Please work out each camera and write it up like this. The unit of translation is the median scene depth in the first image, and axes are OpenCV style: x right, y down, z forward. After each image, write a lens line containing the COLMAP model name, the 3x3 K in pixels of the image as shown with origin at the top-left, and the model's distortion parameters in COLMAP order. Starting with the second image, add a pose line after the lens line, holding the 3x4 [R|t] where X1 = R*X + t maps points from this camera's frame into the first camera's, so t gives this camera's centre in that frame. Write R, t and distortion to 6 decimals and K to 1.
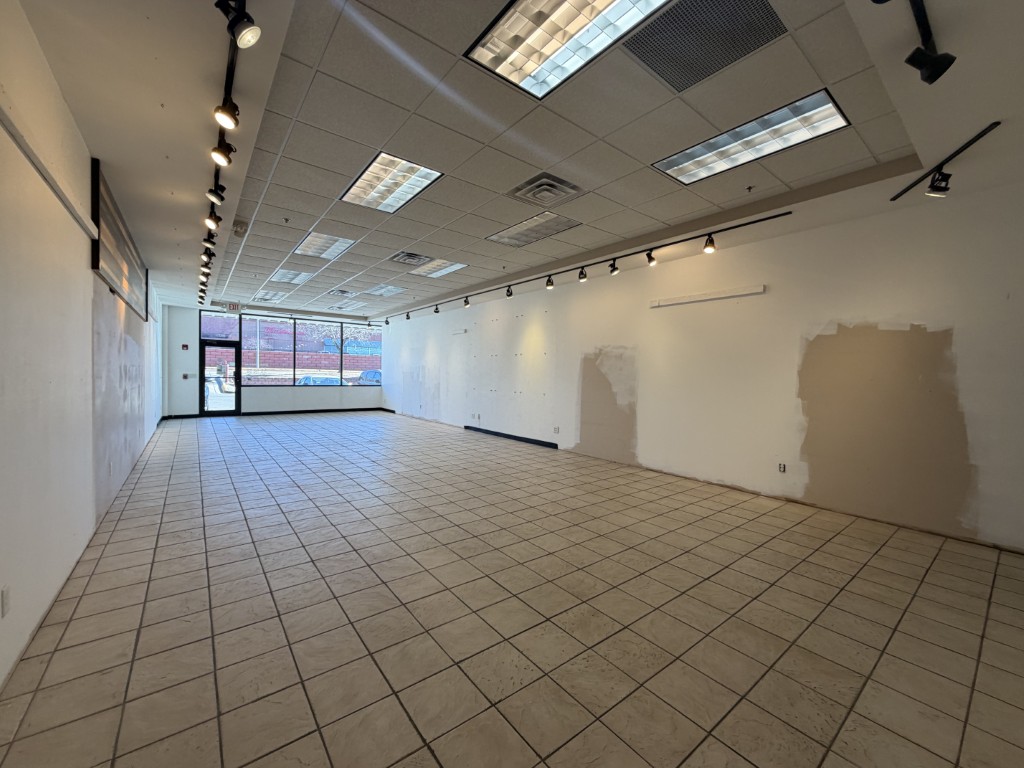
lens RADIAL K [[411.2, 0, 511.8], [0, 411.2, 383.0], [0, 0, 1]] dist [-0.000889, 0.000452]
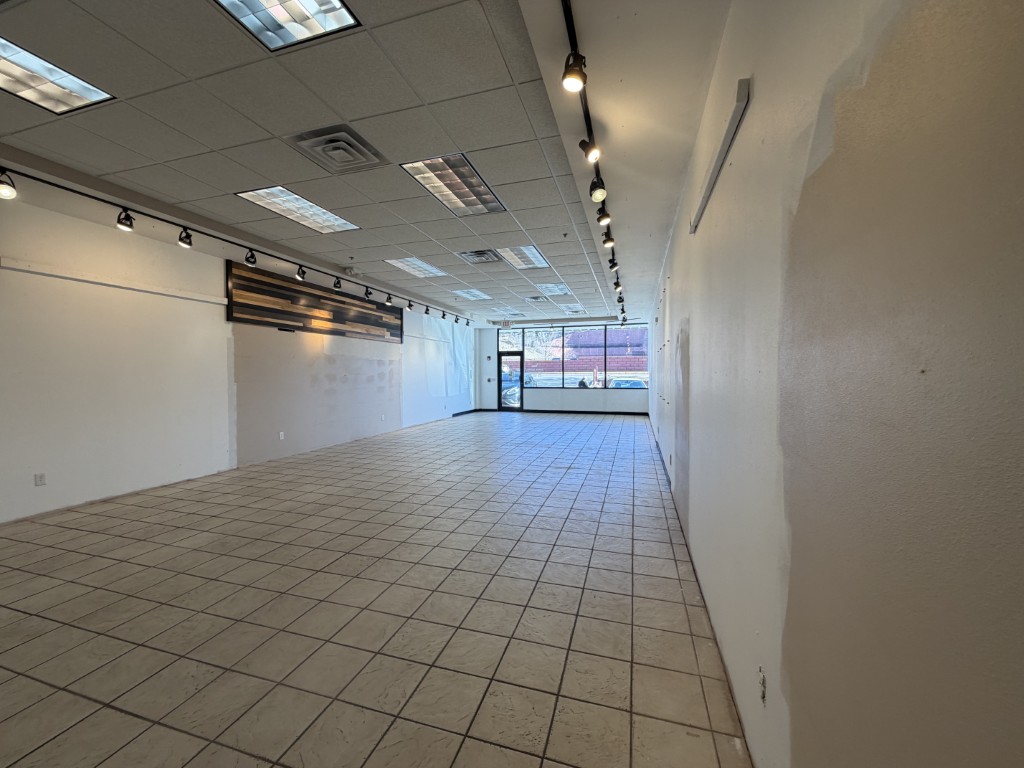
lens RADIAL K [[411.2, 0, 509.5], [0, 411.2, 386.2], [0, 0, 1]] dist [-0.000889, 0.000452]
pose [[0.565187, 0.005013, -0.824947, 0.342412], [-0.002650, 0.999987, 0.004261, -0.002124], [0.824958, -0.000222, 0.565193, 0.296312]]
